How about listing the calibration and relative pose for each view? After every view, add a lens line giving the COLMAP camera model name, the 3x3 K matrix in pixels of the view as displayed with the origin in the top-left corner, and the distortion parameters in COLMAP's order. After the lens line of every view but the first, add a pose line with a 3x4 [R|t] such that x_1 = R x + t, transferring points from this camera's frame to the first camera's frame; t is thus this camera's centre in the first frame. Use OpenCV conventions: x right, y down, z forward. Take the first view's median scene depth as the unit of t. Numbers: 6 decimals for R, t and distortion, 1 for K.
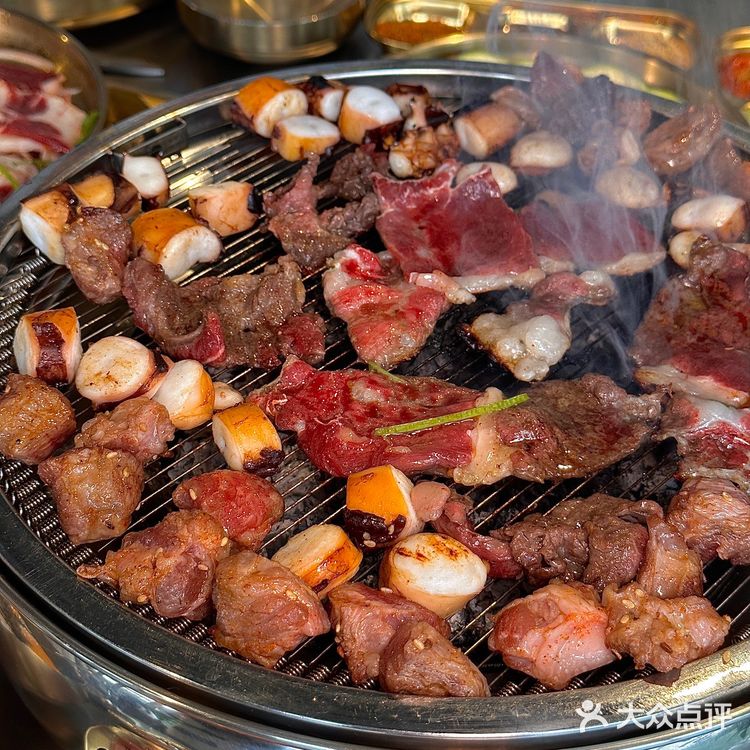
lens RADIAL K [[1358.9, 0, 376.2], [0, 1358.9, 372.5], [0, 0, 1]] dist [0.134324, 0.000000]
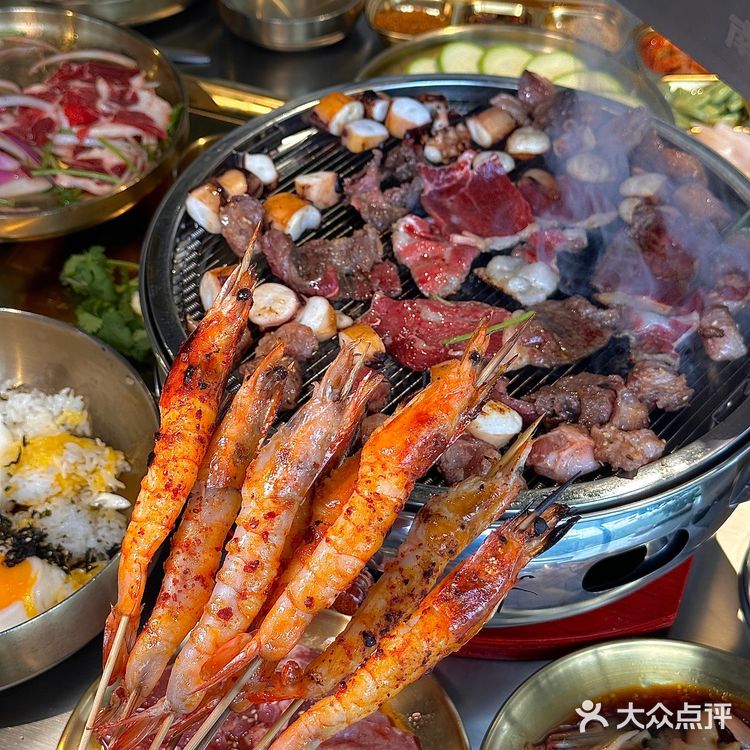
lens RADIAL K [[1358.9, 0, 373.9], [0, 1358.9, 376.6], [0, 0, 1]] dist [0.134324, 0.000000]
pose [[0.997590, -0.035056, 0.059880, -0.155272], [0.030561, 0.996760, 0.074395, -0.029311], [-0.062294, -0.072386, 0.995429, -0.507692]]
